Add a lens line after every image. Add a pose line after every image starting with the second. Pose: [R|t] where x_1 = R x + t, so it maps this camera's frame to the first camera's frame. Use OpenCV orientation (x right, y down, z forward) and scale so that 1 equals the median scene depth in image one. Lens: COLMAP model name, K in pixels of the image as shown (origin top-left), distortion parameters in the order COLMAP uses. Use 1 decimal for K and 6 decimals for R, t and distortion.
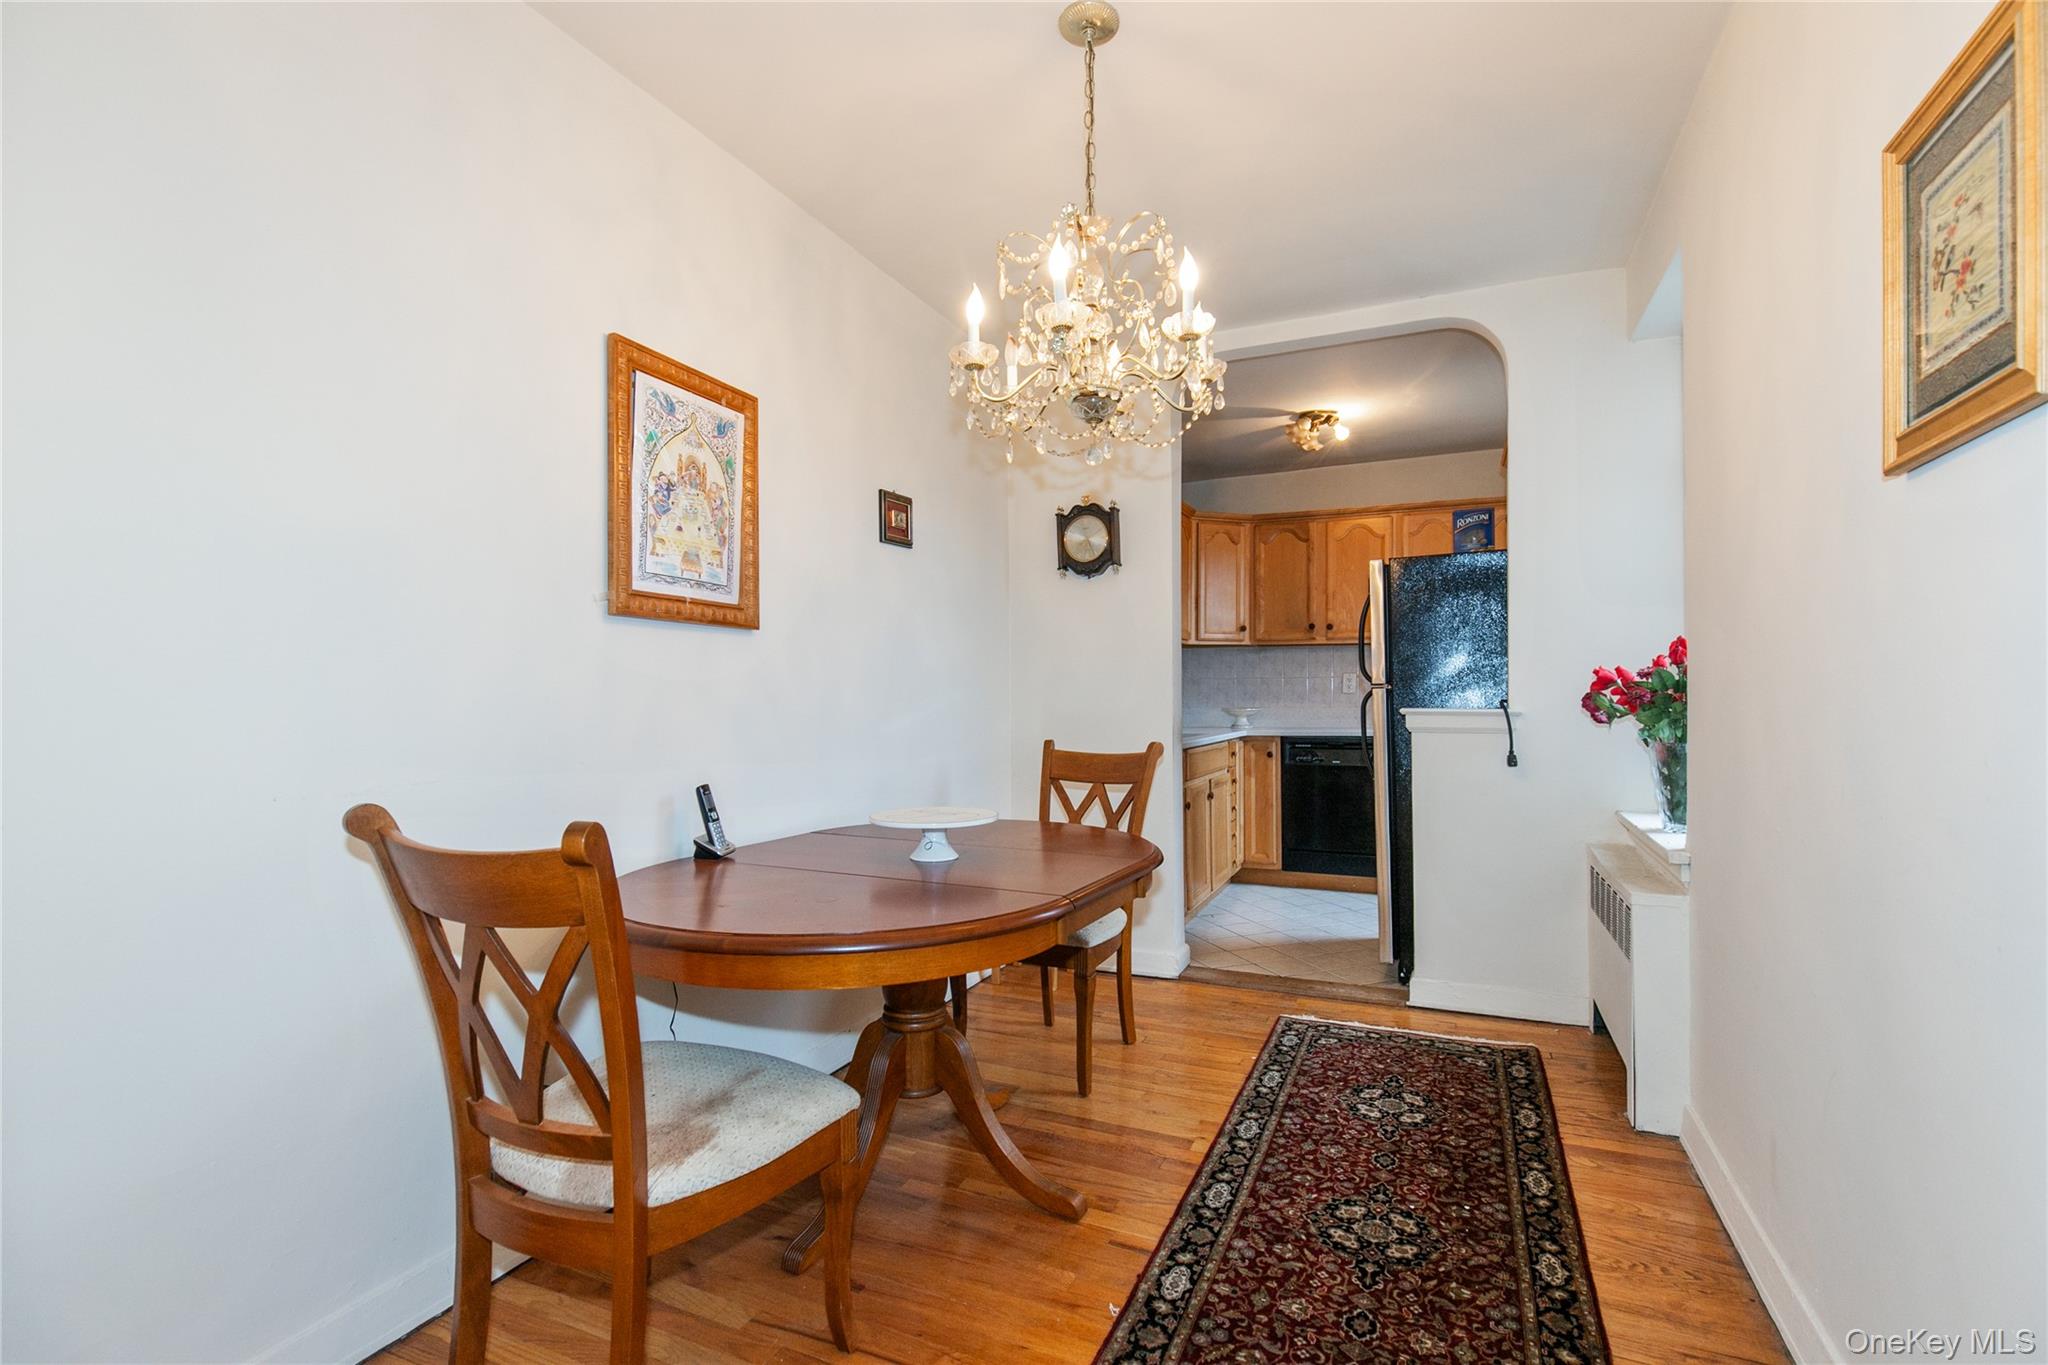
lens RADIAL K [[940.8, 0, 1024.0], [0, 940.8, 682.5], [0, 0, 1]] dist [0.000833, -0.000055]
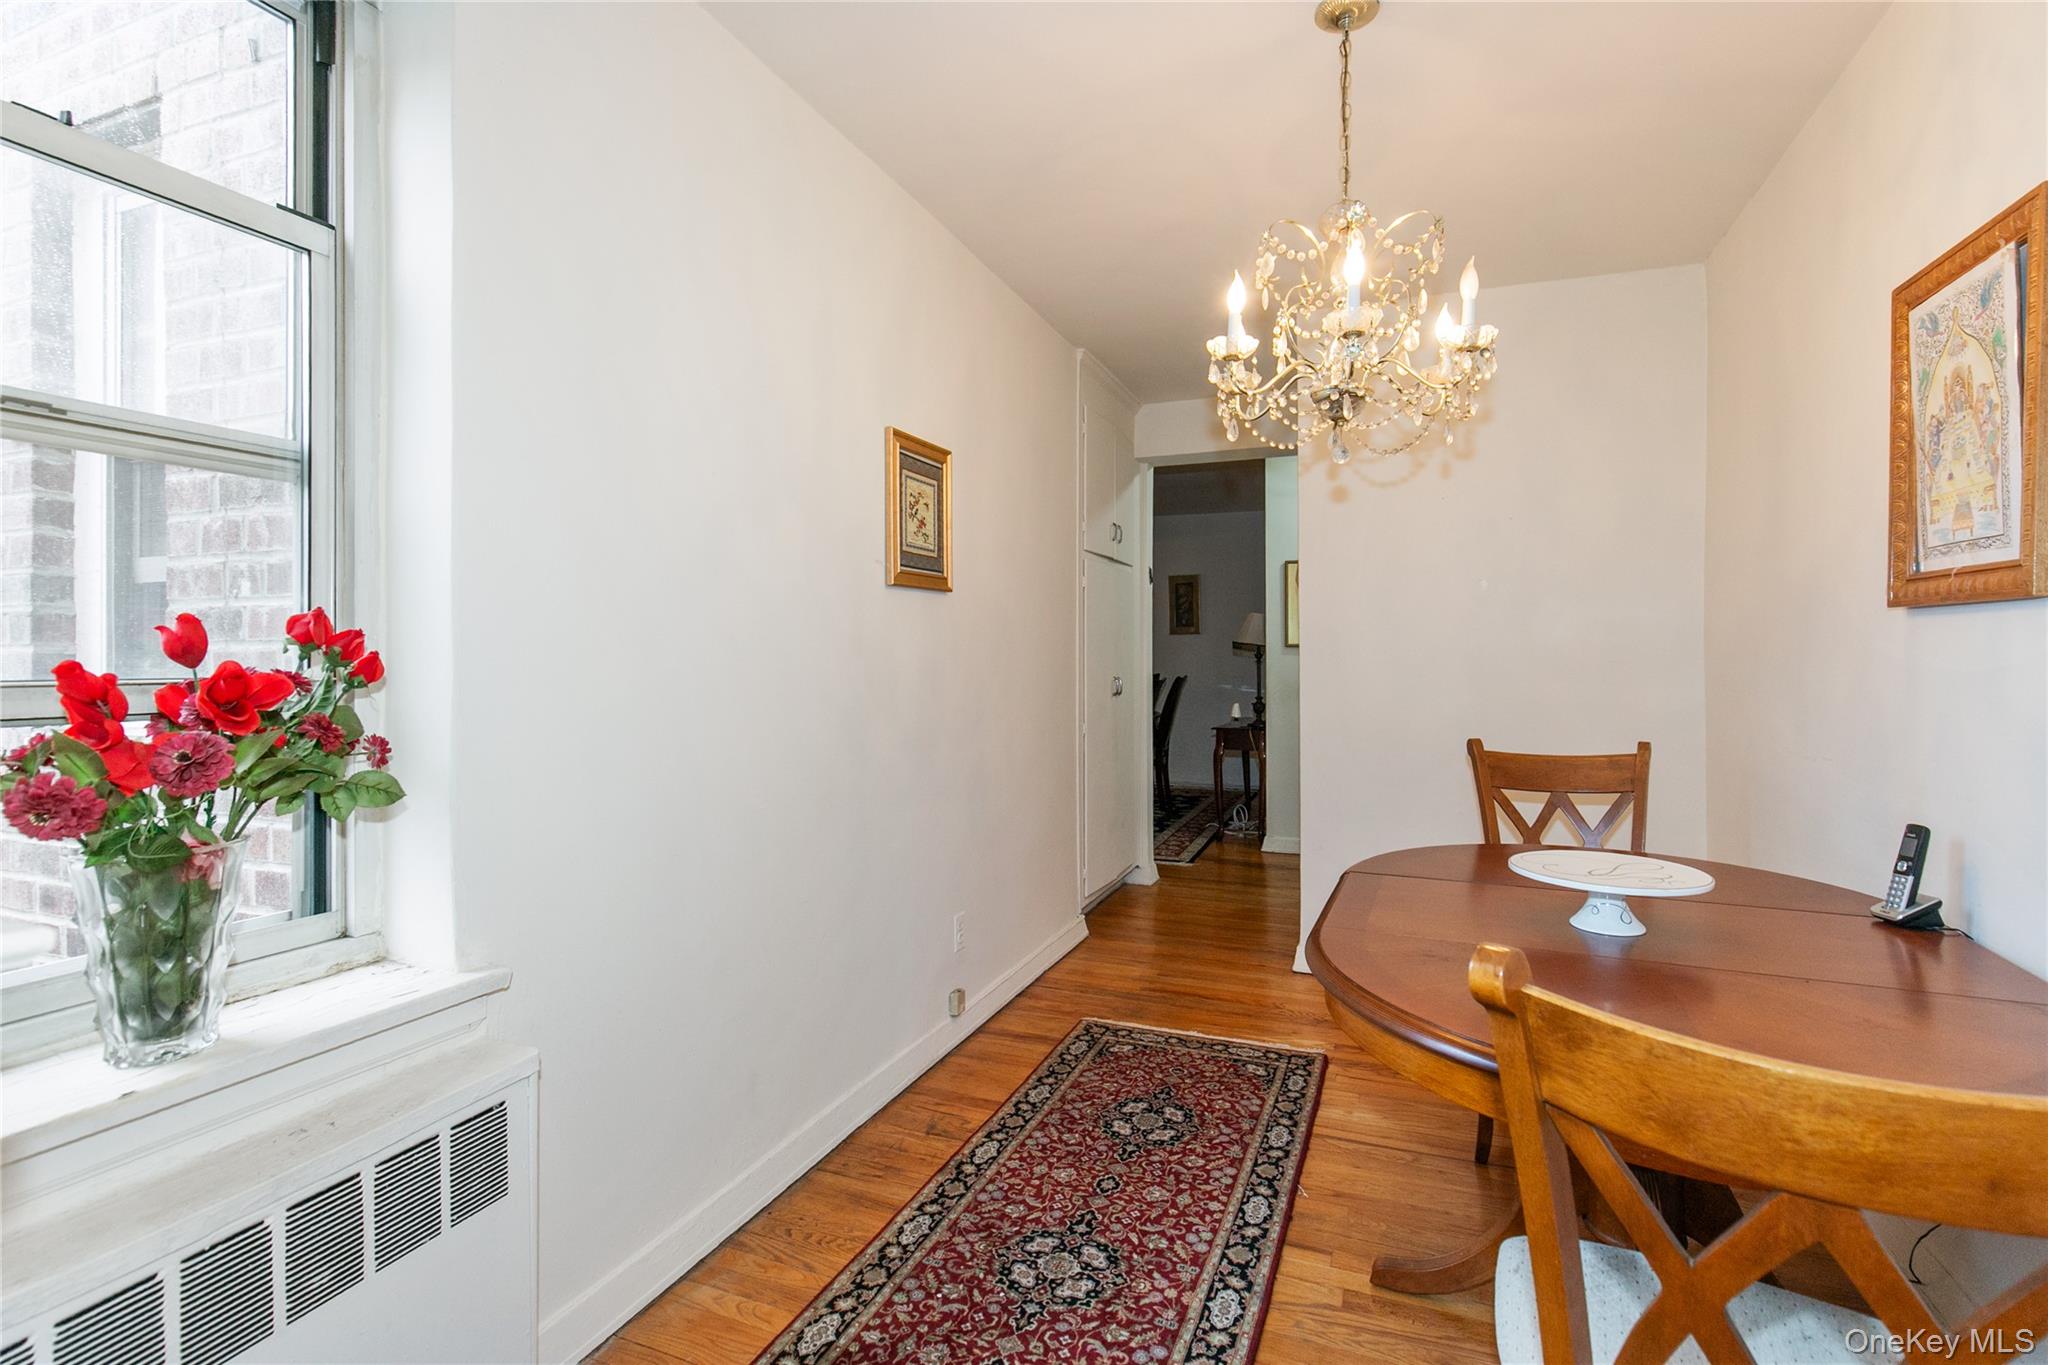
lens RADIAL K [[943.0, 0, 1037.1], [0, 943.0, 652.6], [0, 0, 1]] dist [0.005243, -0.000253]
pose [[-0.999134, 0.002594, -0.041527, 0.449715], [0.003276, 0.999861, -0.016378, -0.020376], [0.041479, -0.016500, -0.999003, 2.038955]]
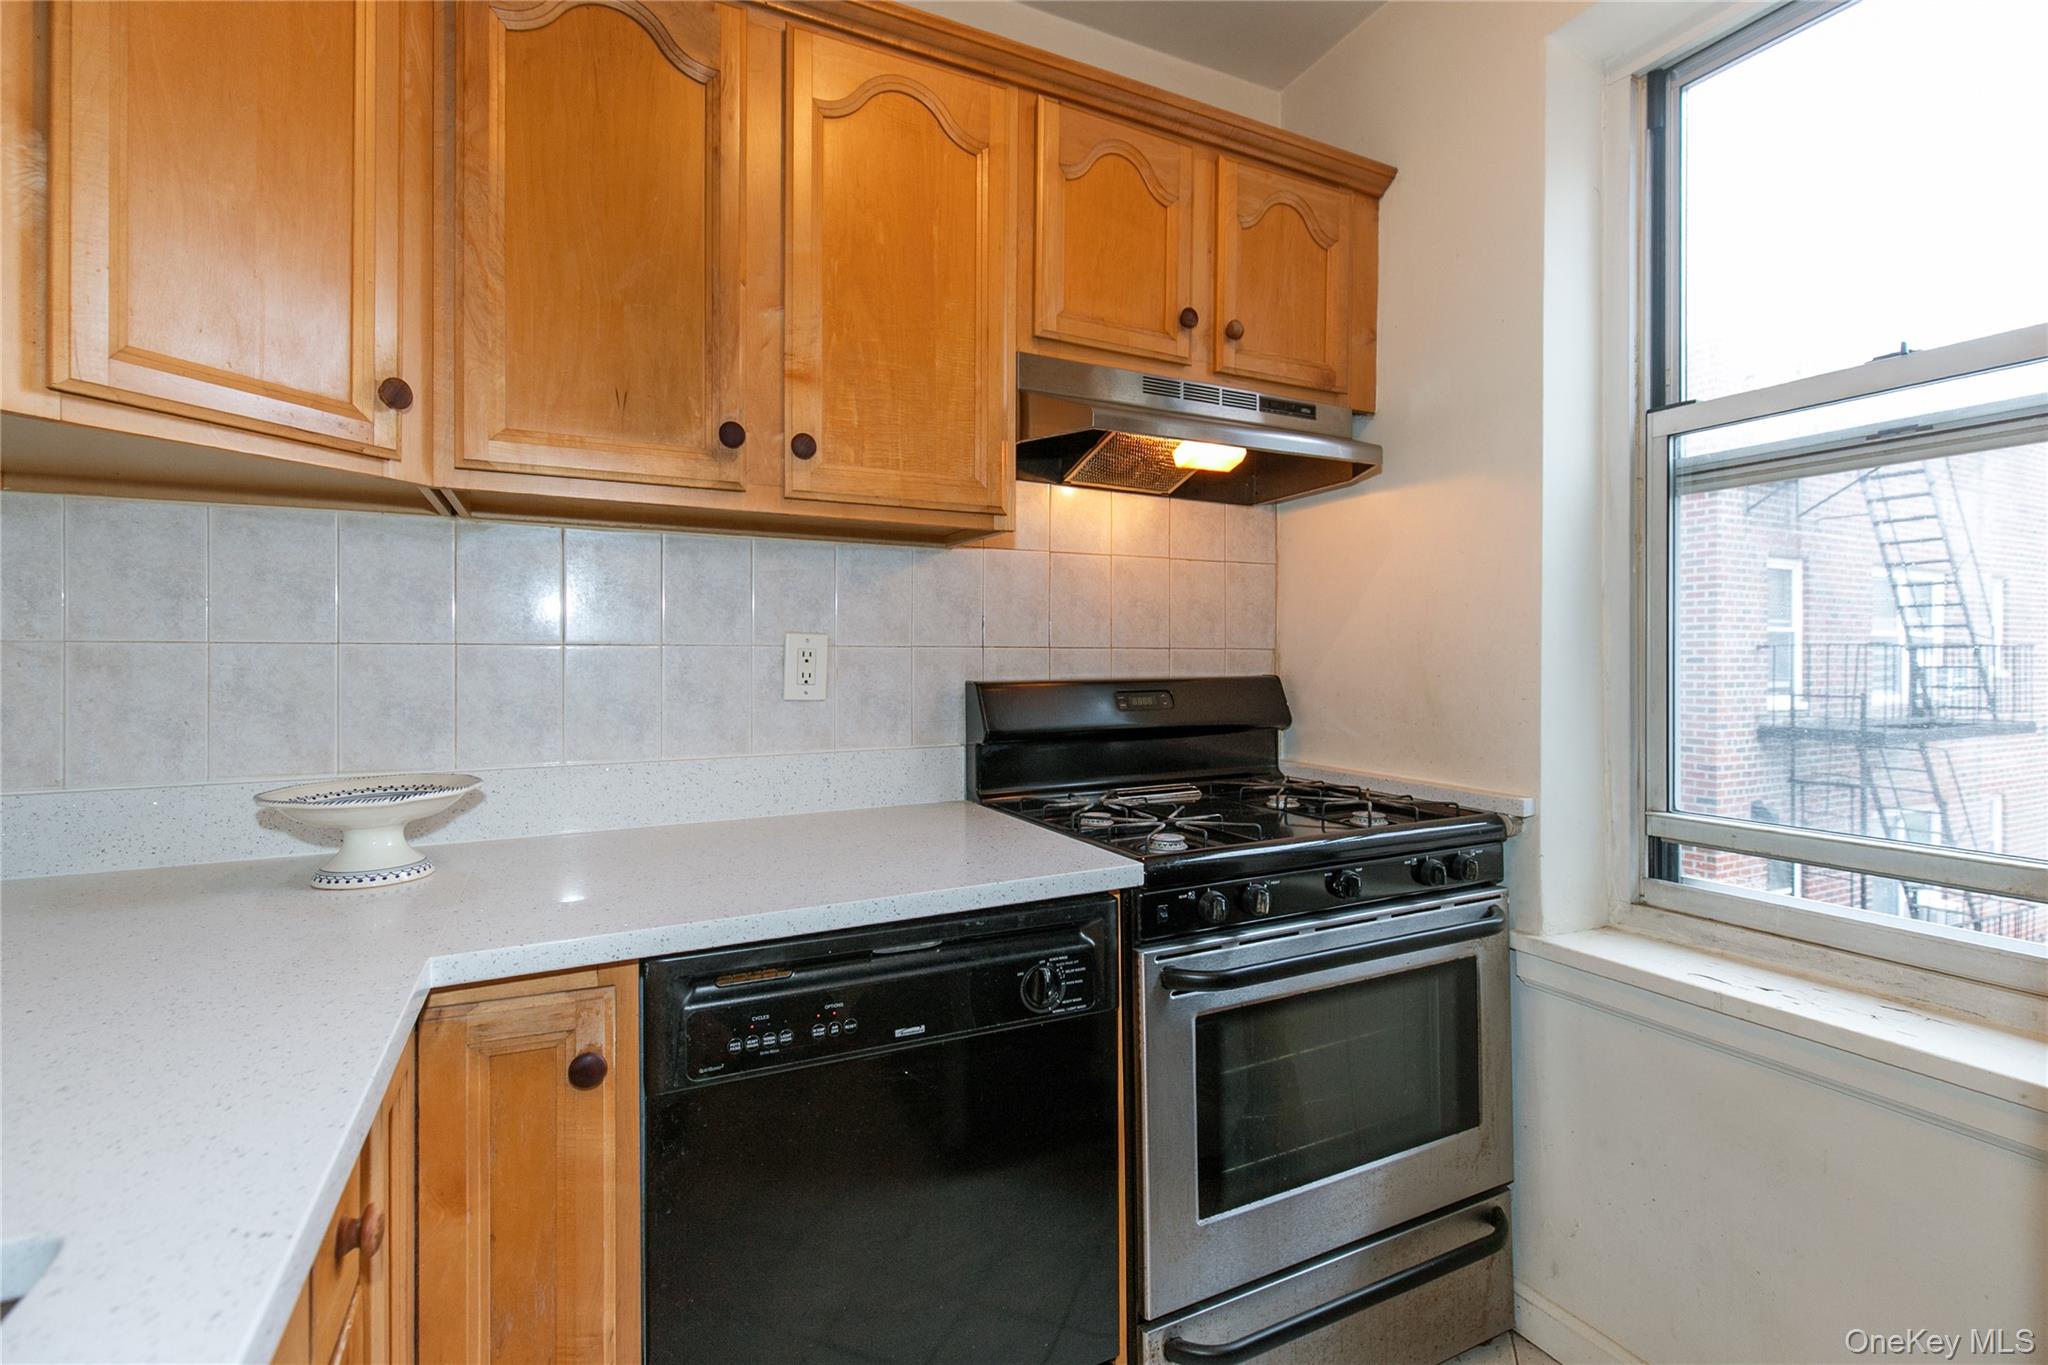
lens RADIAL K [[943.0, 0, 1037.1], [0, 943.0, 652.6], [0, 0, 1]] dist [0.005243, -0.000253]
pose [[0.632286, 0.000621, 0.774735, 0.167089], [-0.005452, 0.999978, 0.003648, -0.005161], [-0.774716, -0.006531, 0.632276, 0.781342]]
